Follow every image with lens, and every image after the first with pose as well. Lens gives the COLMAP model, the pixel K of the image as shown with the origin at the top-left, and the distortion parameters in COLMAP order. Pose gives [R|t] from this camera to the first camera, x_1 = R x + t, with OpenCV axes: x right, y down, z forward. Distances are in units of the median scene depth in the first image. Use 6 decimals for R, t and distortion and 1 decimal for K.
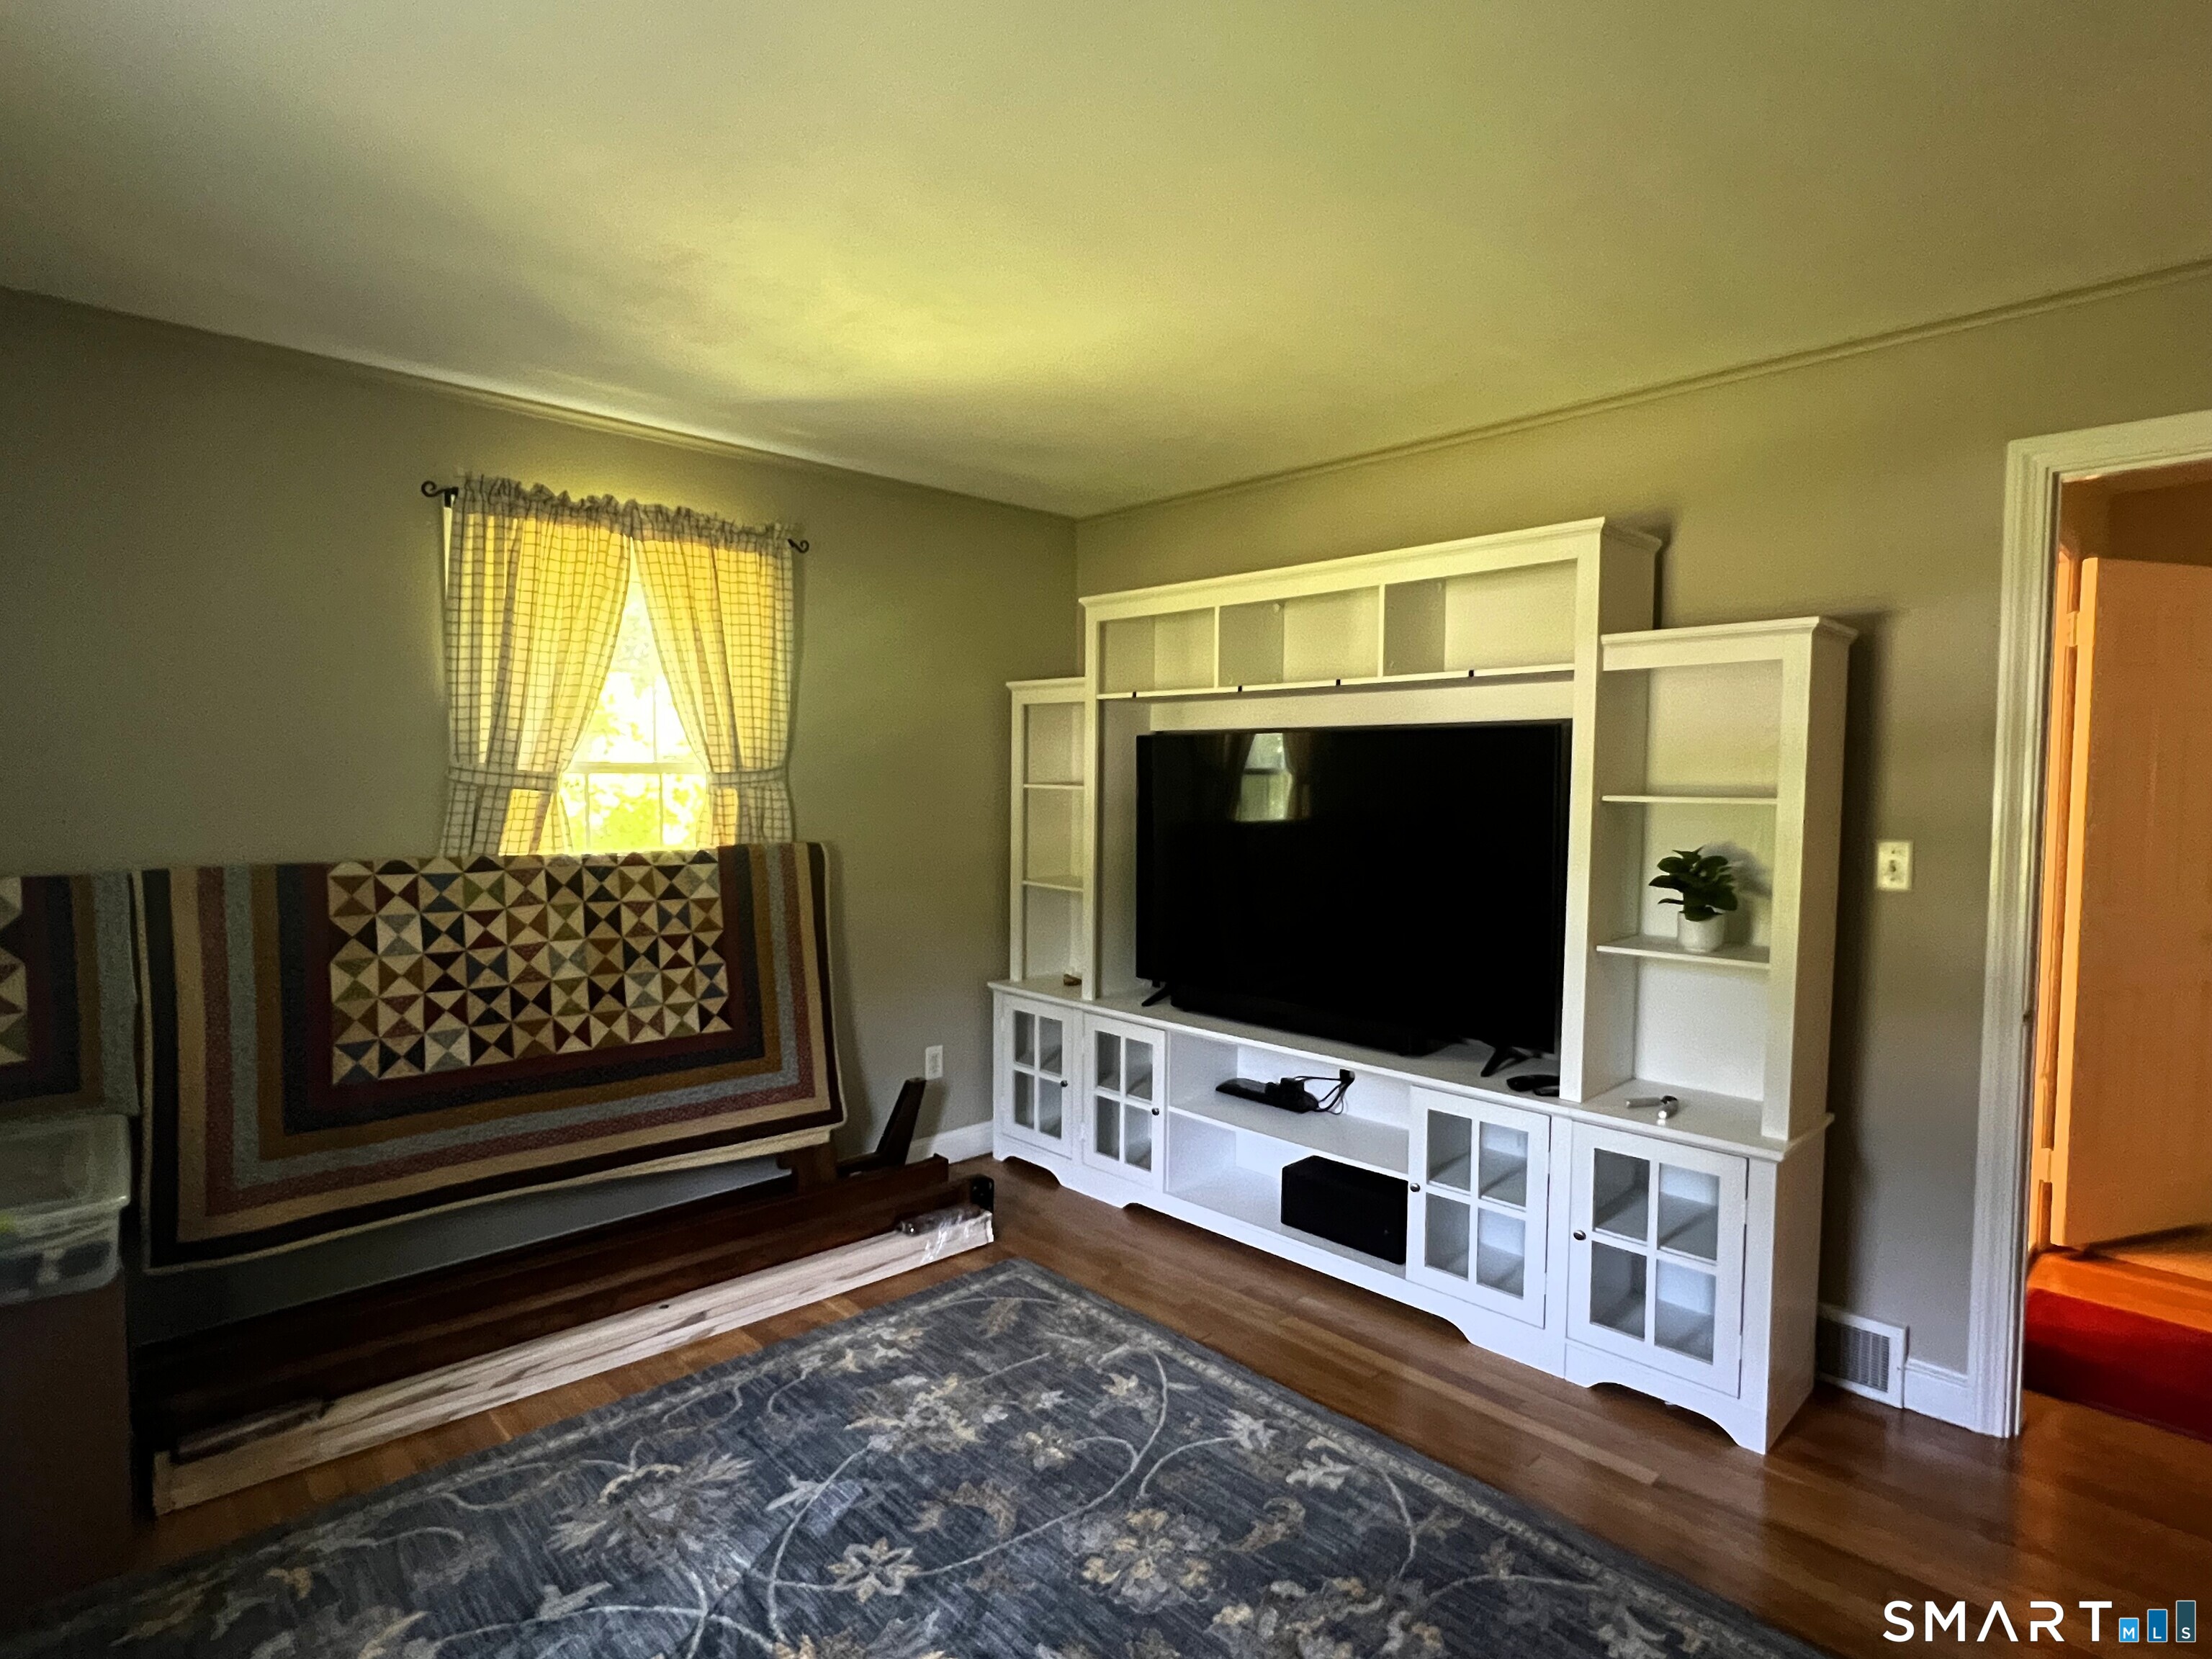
lens RADIAL K [[1189.1, 0, 1104.4], [0, 1189.1, 833.9], [0, 0, 1]] dist [-0.000461, -0.000055]
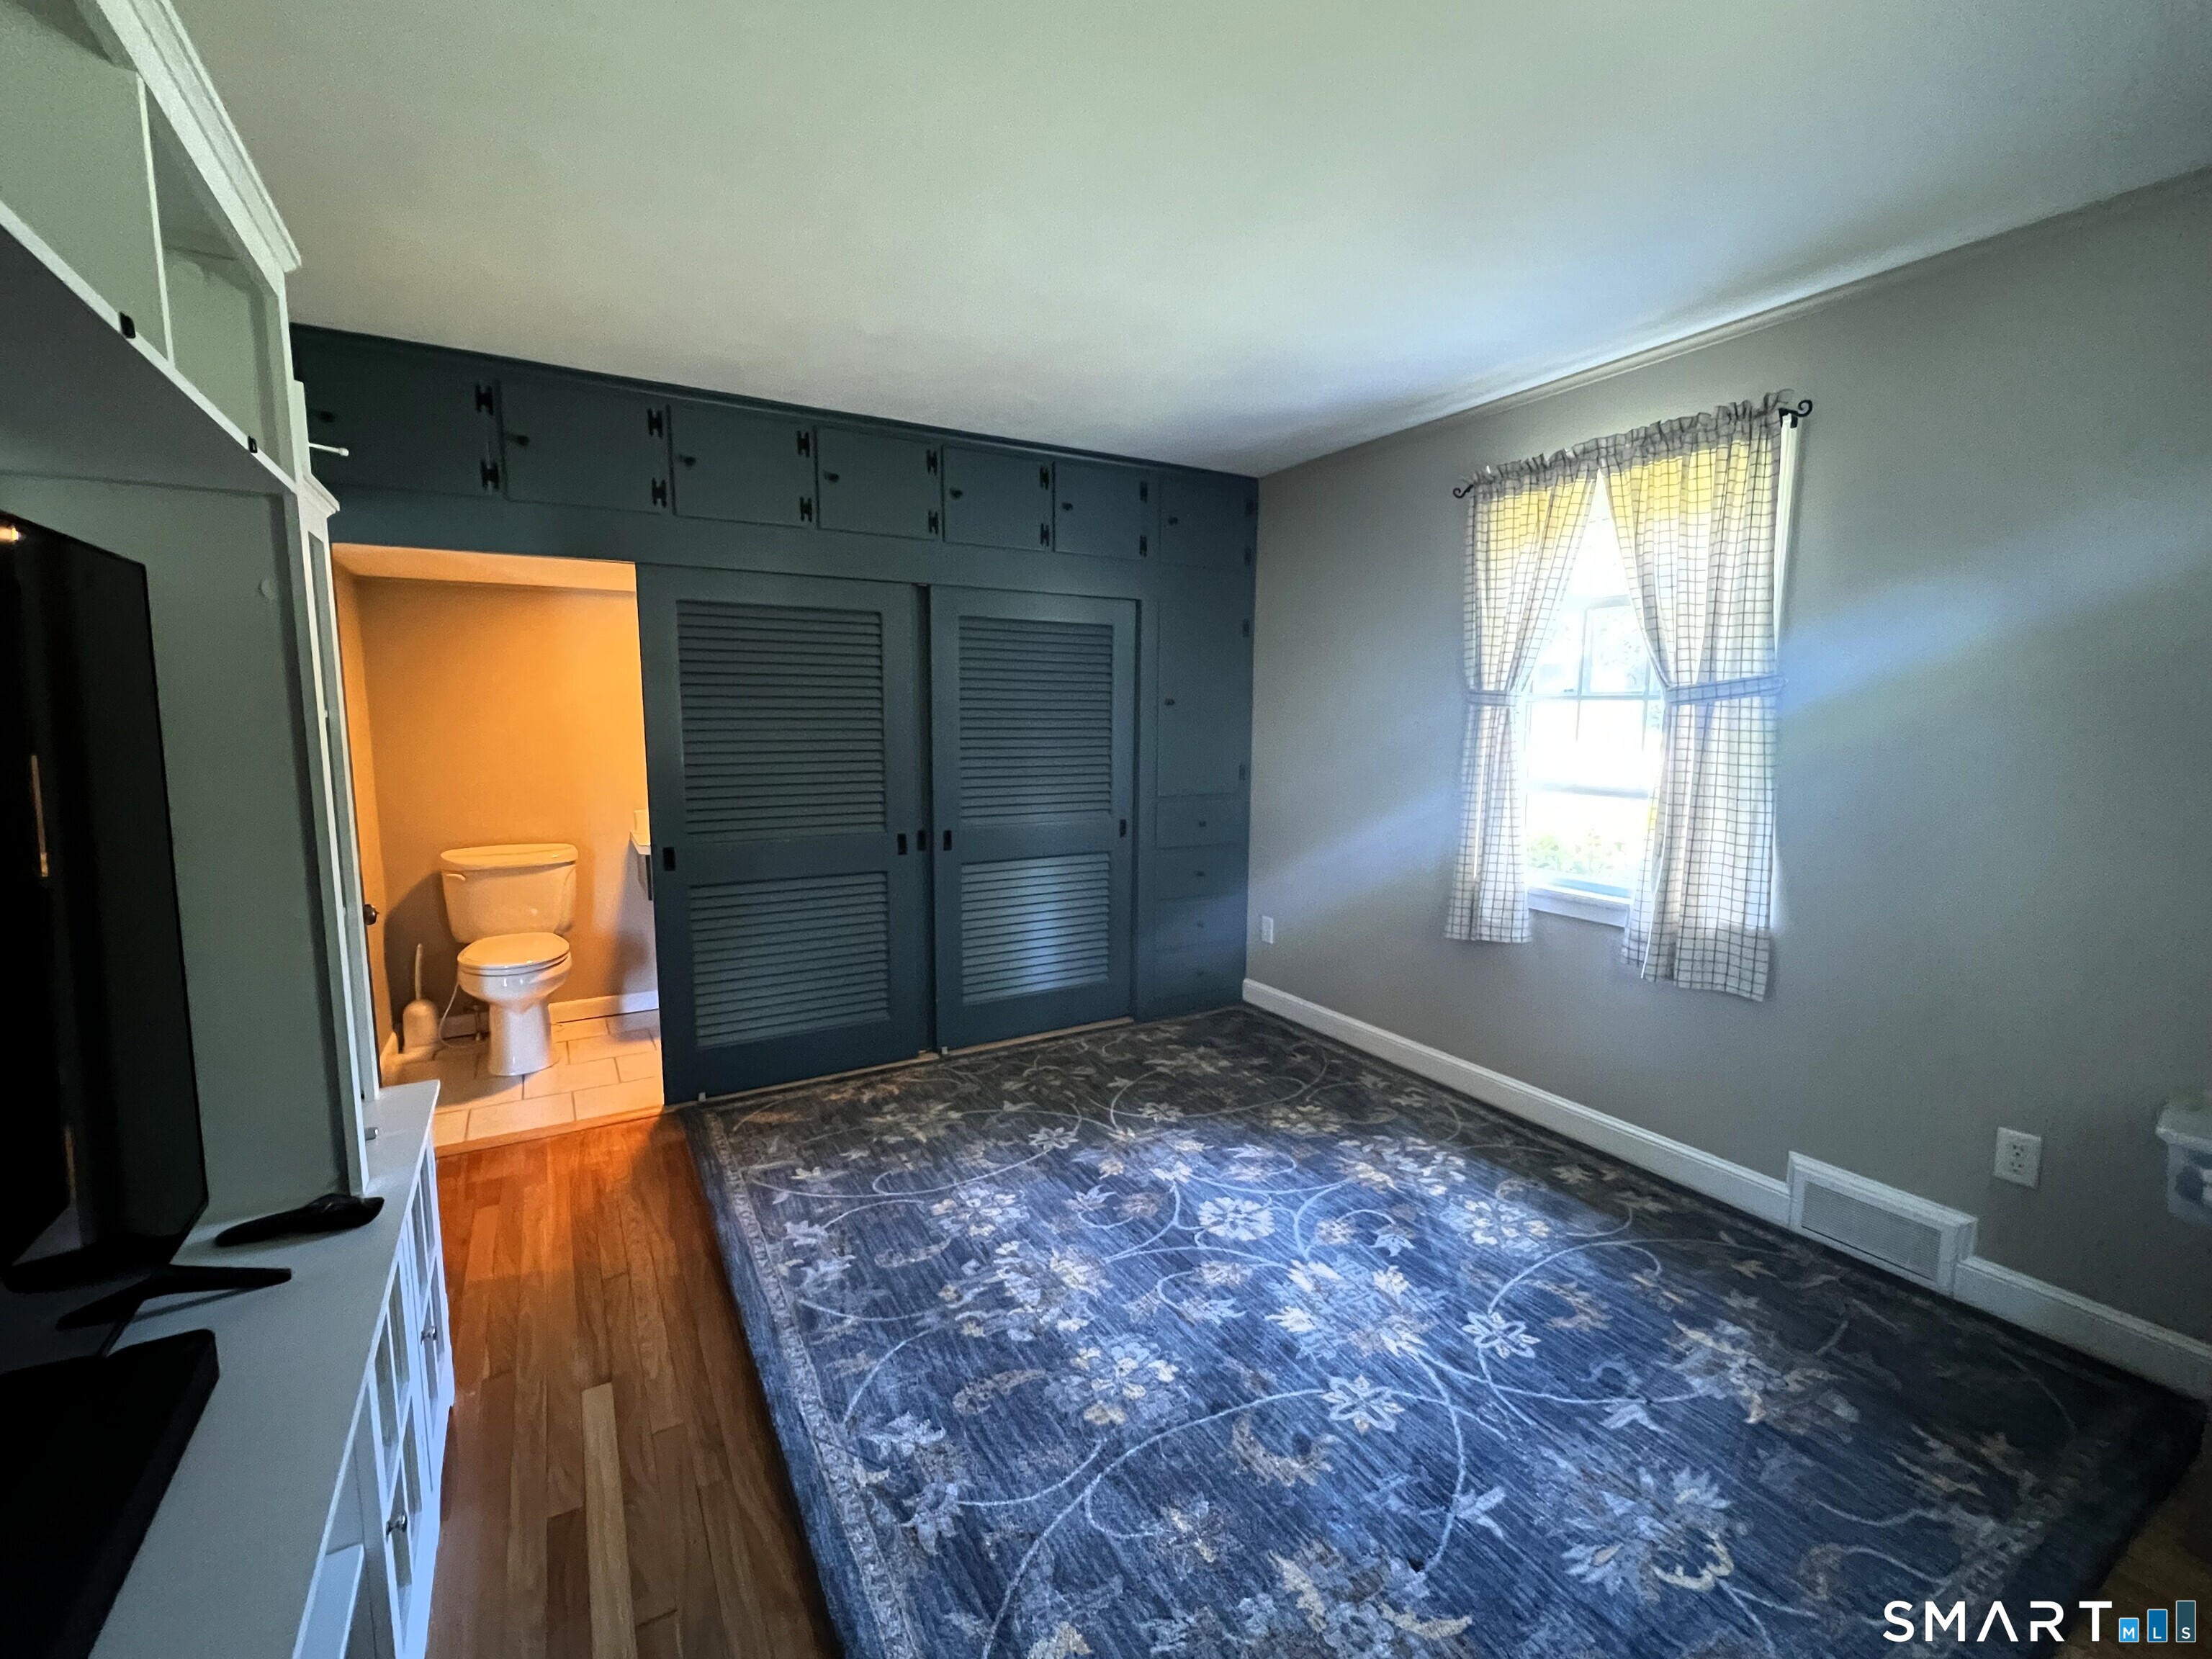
lens RADIAL K [[890.6, 0, 1099.0], [0, 890.6, 819.4], [0, 0, 1]] dist [-0.003488, 0.001138]
pose [[-0.969577, -0.036808, 0.242003, -0.130694], [0.004991, 0.985452, 0.169878, -0.067688], [-0.244735, 0.165918, -0.955288, 1.700013]]
